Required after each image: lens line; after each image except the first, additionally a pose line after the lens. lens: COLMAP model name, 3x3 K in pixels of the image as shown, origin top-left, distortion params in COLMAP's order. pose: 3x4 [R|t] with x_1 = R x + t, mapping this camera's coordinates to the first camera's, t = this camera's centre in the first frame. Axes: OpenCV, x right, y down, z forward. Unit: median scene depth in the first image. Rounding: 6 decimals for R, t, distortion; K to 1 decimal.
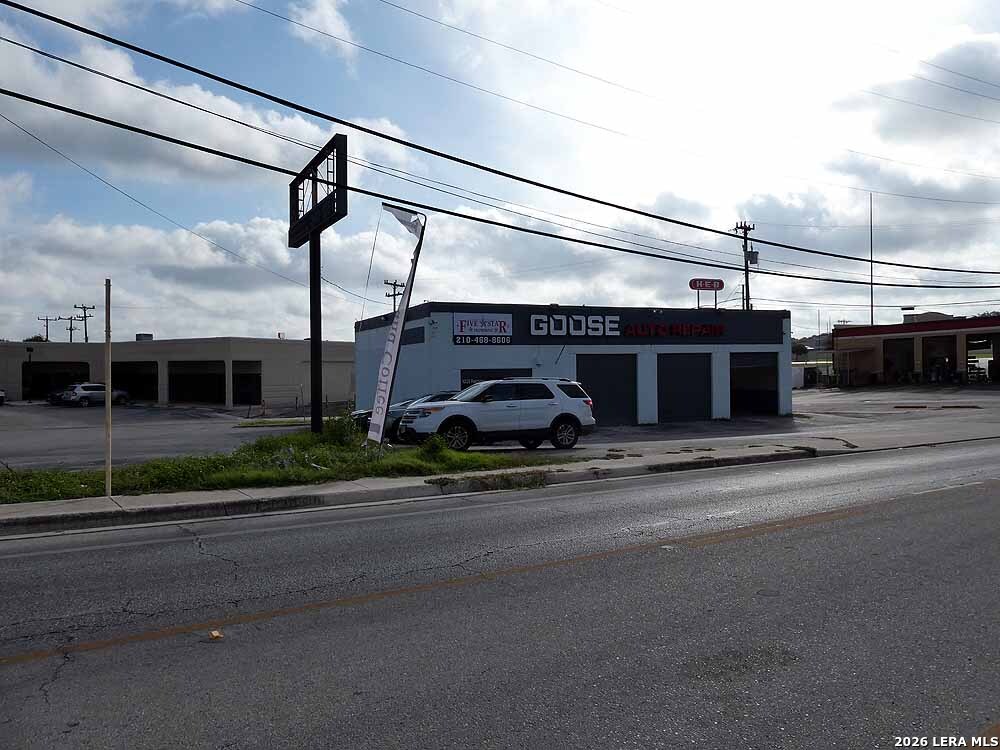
lens RADIAL K [[709.5, 0, 500.0], [0, 709.5, 375.0], [0, 0, 1]] dist [0.054639, 0.001692]
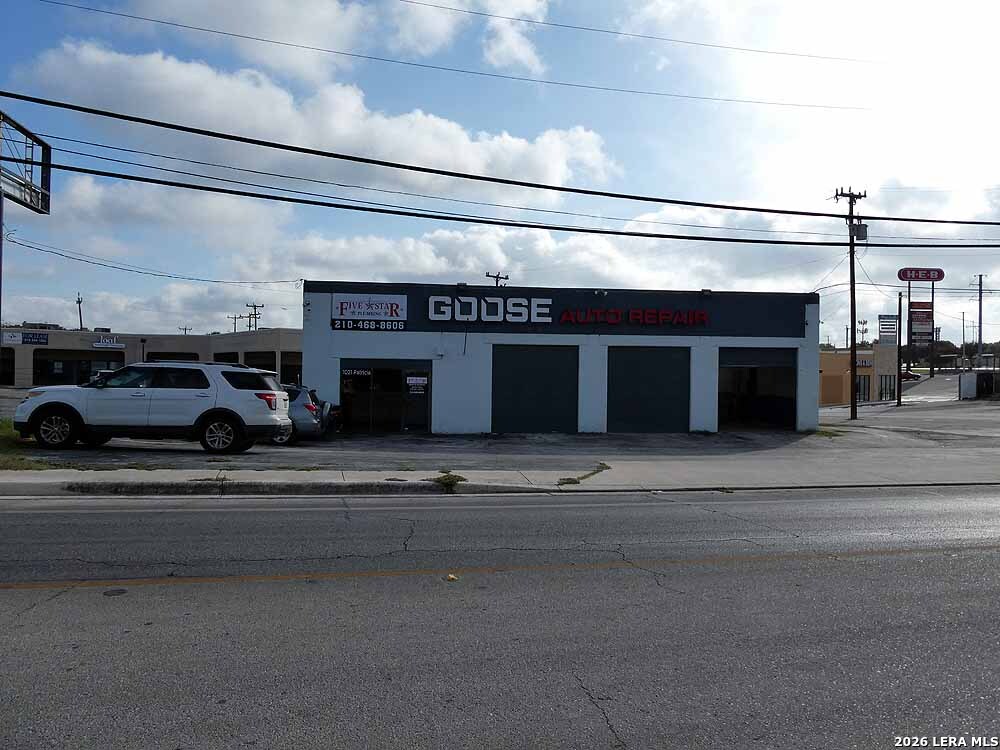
lens RADIAL K [[690.0, 0, 500.0], [0, 690.0, 375.0], [0, 0, 1]] dist [0.011466, 0.000705]
pose [[0.941874, 0.030672, -0.334563, 0.387393], [-0.030897, 0.999512, 0.004649, 0.002993], [0.334542, 0.005958, 0.942362, 0.238769]]
